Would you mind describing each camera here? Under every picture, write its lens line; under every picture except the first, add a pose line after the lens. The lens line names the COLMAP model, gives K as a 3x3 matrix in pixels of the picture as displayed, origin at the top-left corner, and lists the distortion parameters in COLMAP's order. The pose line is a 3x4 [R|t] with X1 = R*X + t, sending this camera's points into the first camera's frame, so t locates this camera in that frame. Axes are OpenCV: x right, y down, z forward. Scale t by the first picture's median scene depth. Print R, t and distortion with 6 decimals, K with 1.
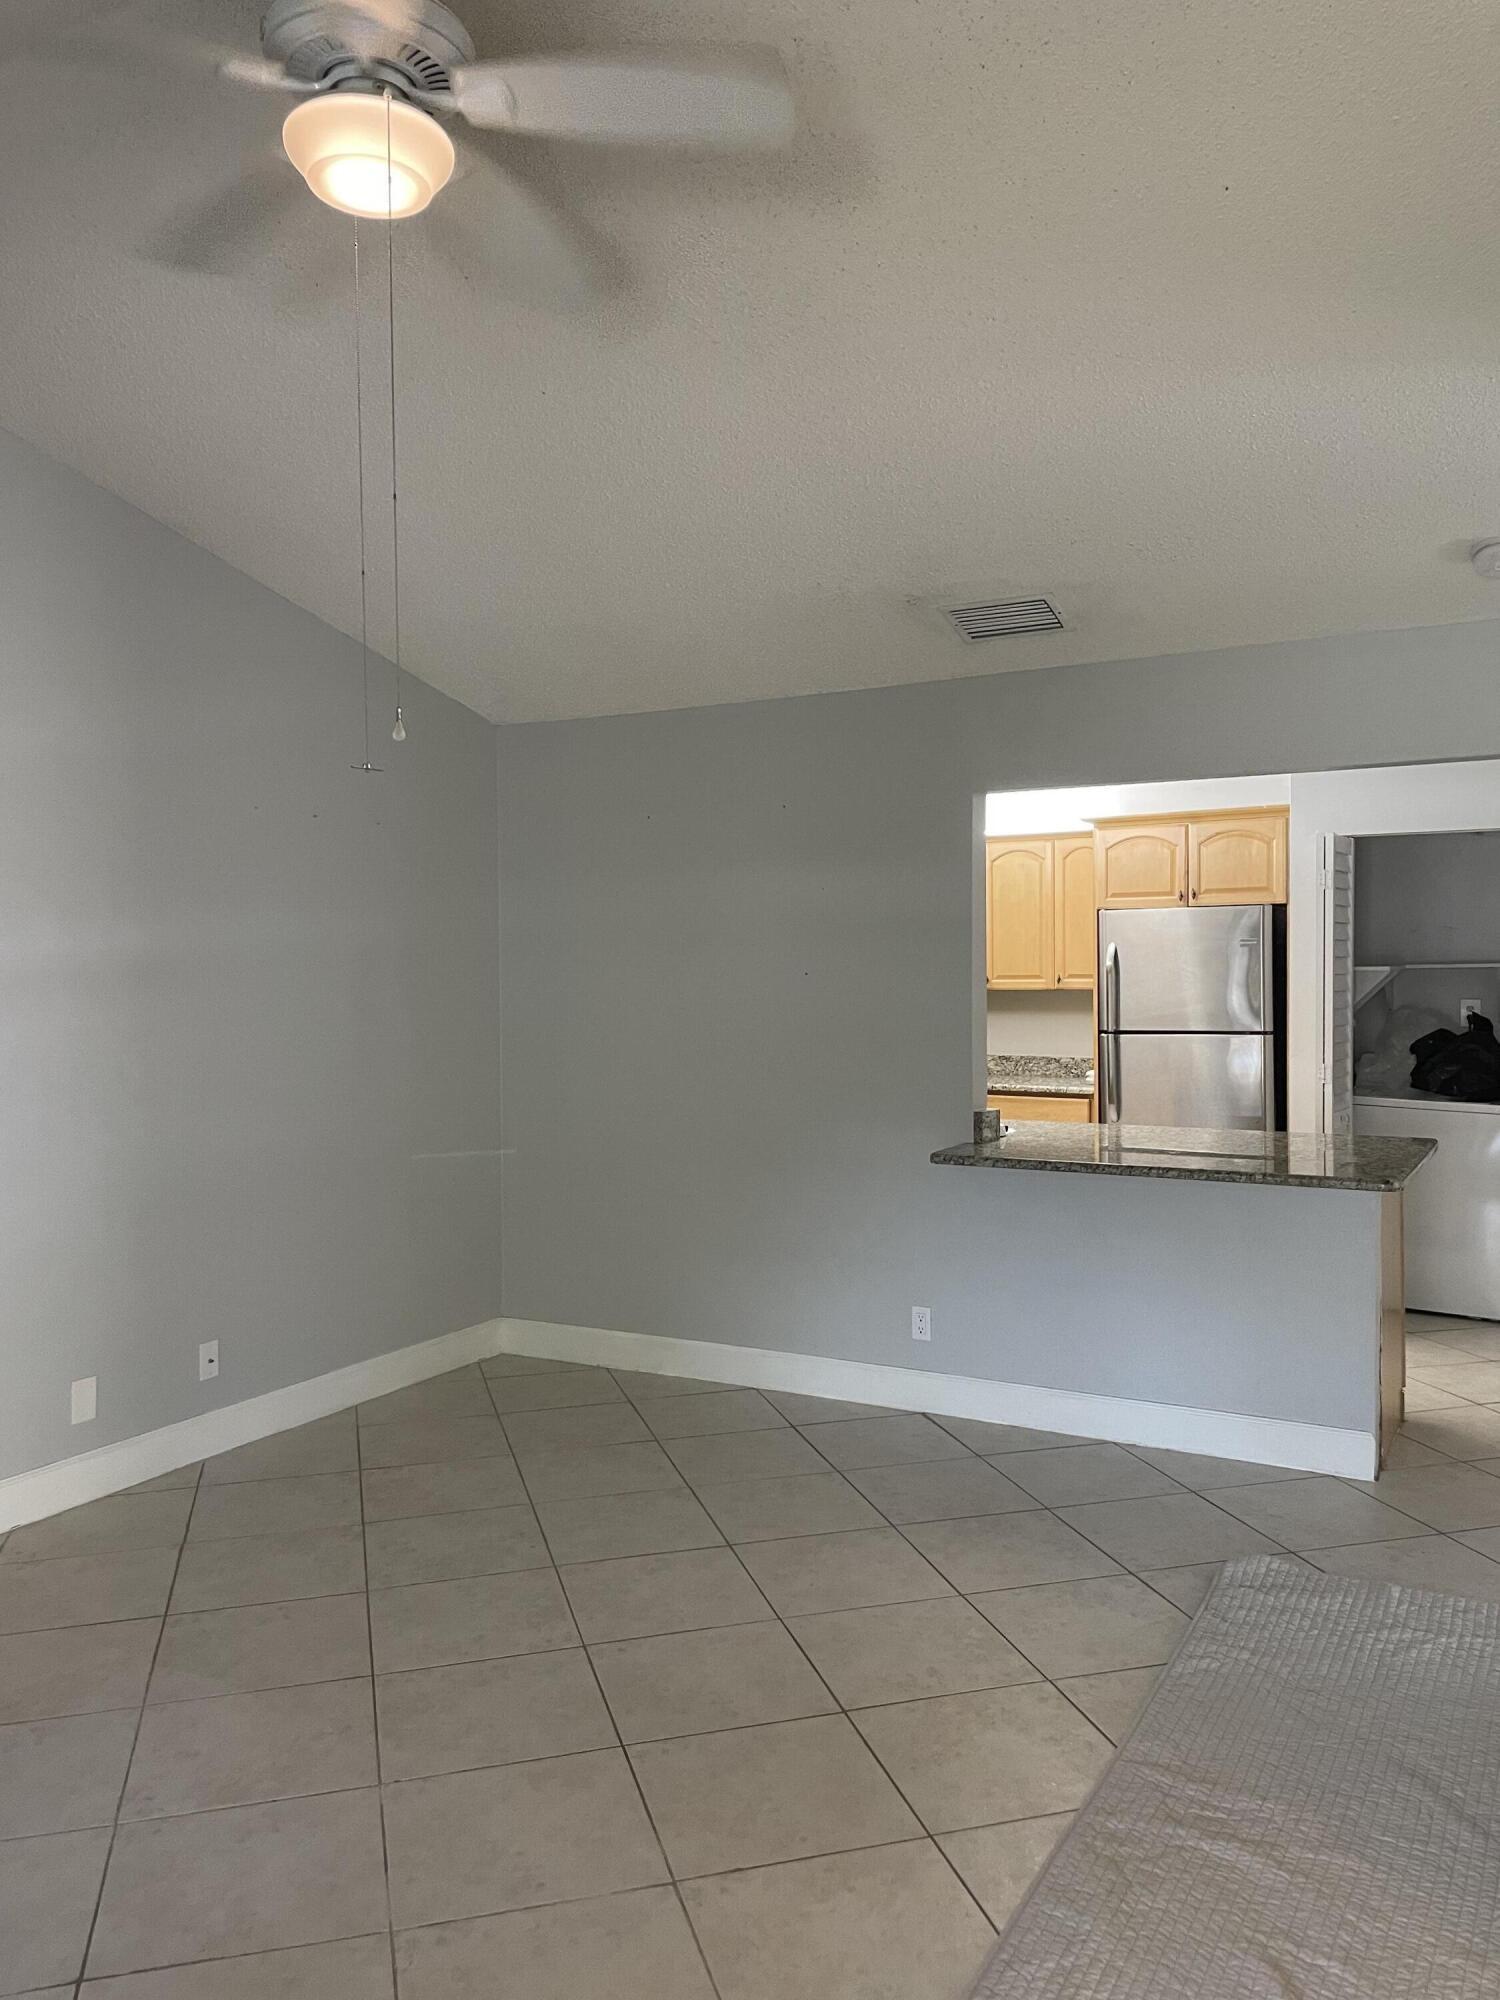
lens RADIAL K [[1518.5, 0, 750.0], [0, 1518.5, 1000.0], [0, 0, 1]] dist [0.084569, -0.097430]
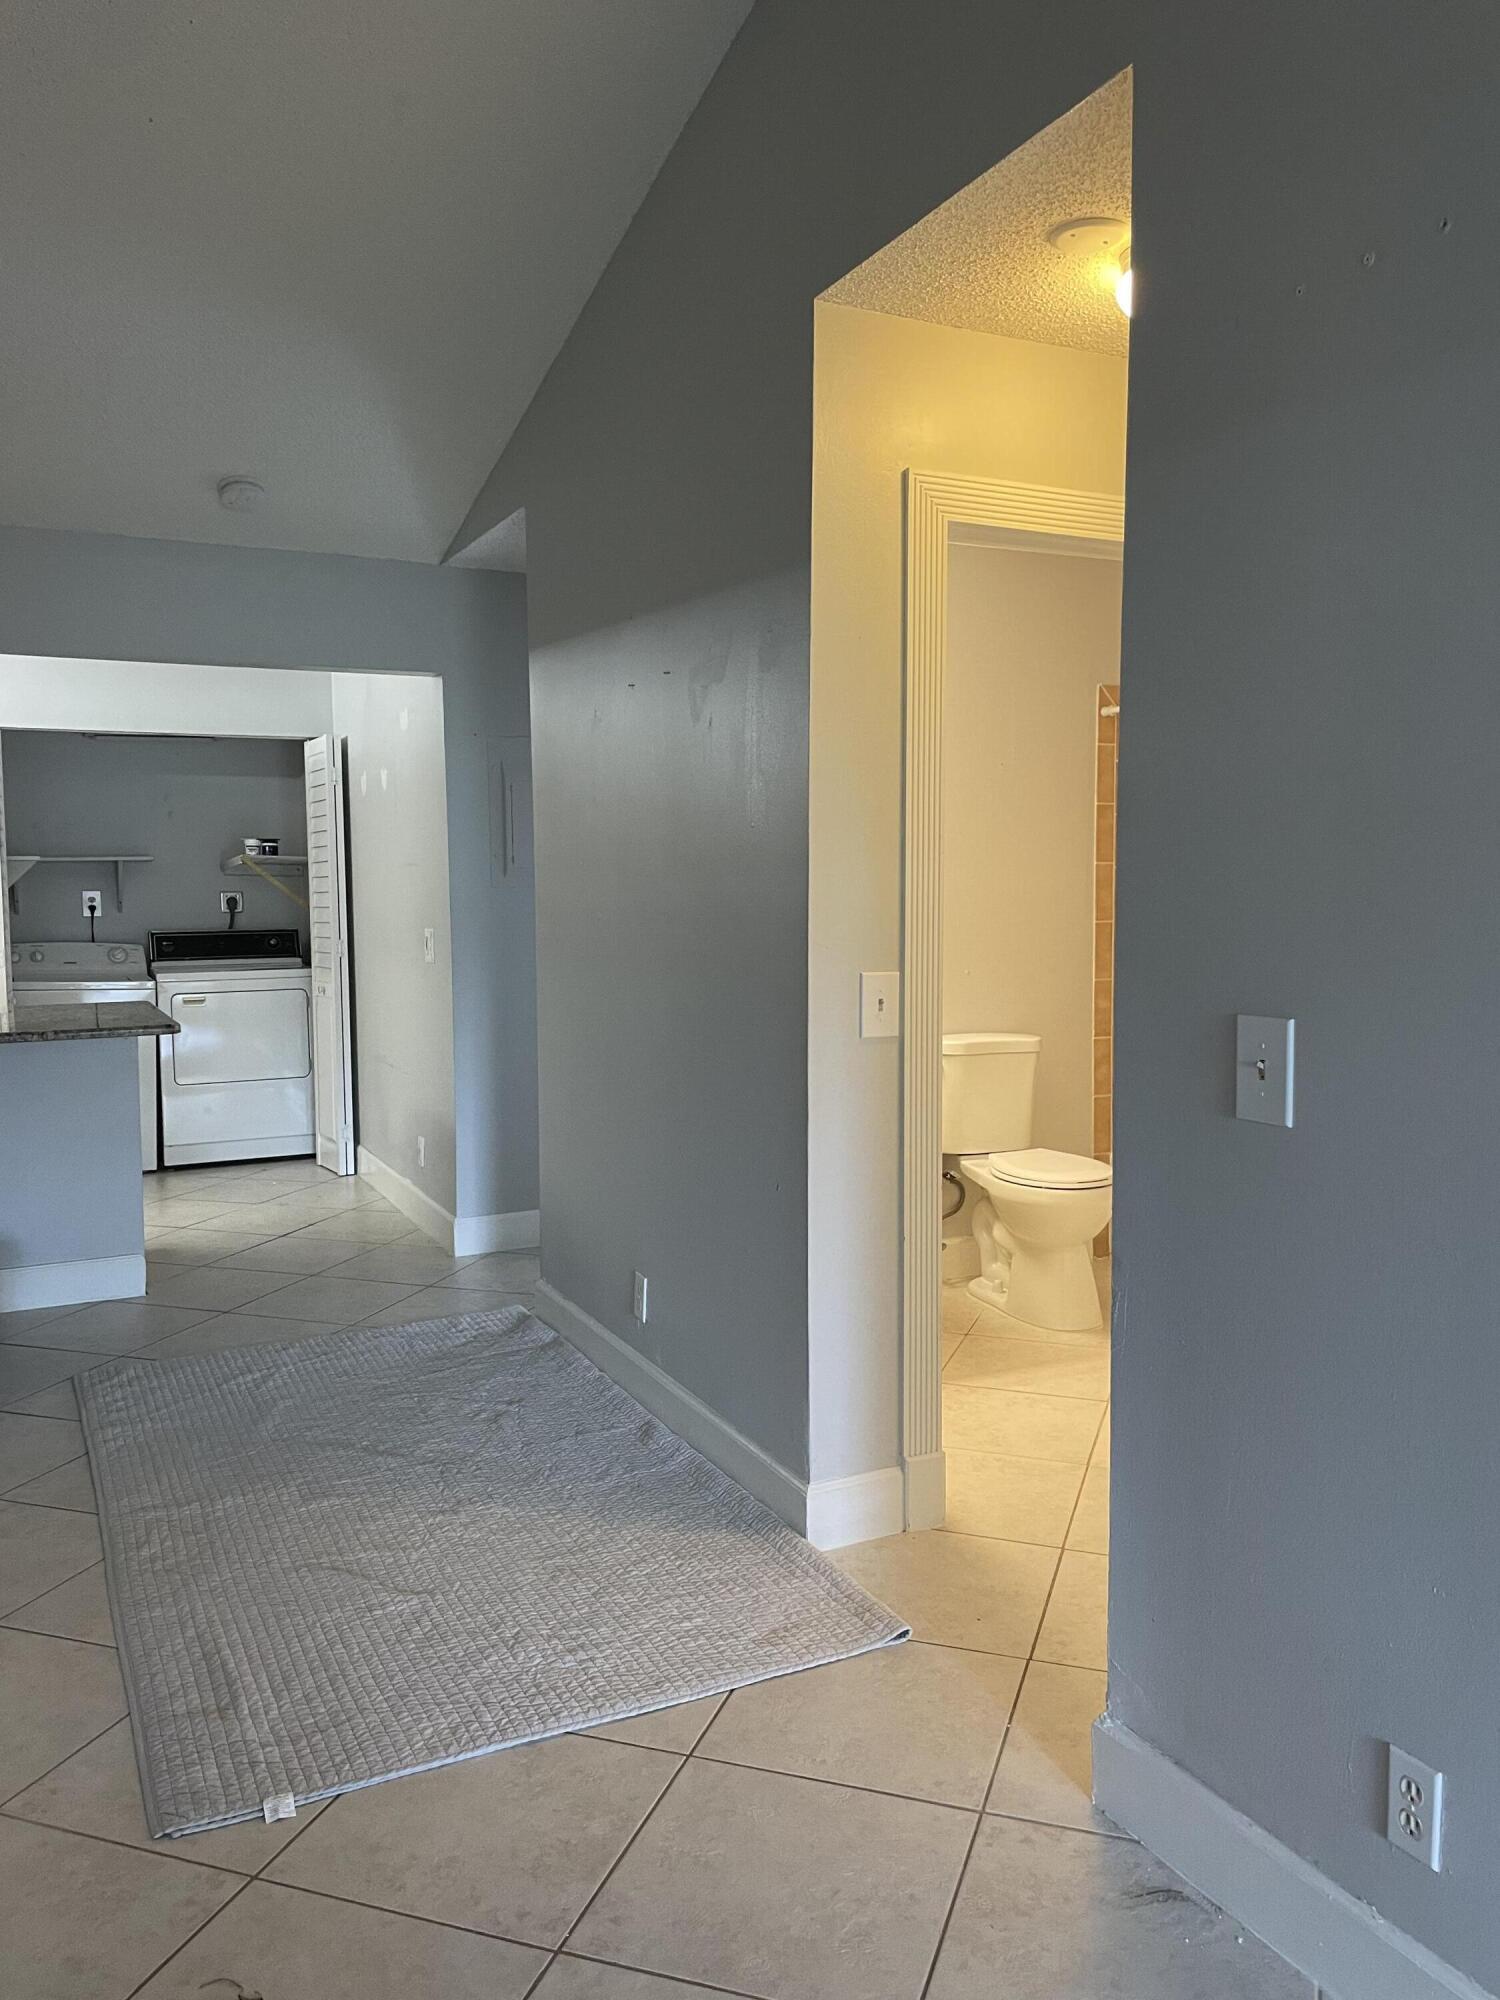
lens RADIAL K [[1518.5, 0, 750.0], [0, 1518.5, 1000.0], [0, 0, 1]] dist [0.084569, -0.097430]
pose [[0.577935, -0.062491, 0.813687, -0.249492], [0.024825, 0.997949, 0.059010, 0.038872], [-0.815705, -0.013904, 0.578301, -0.017325]]
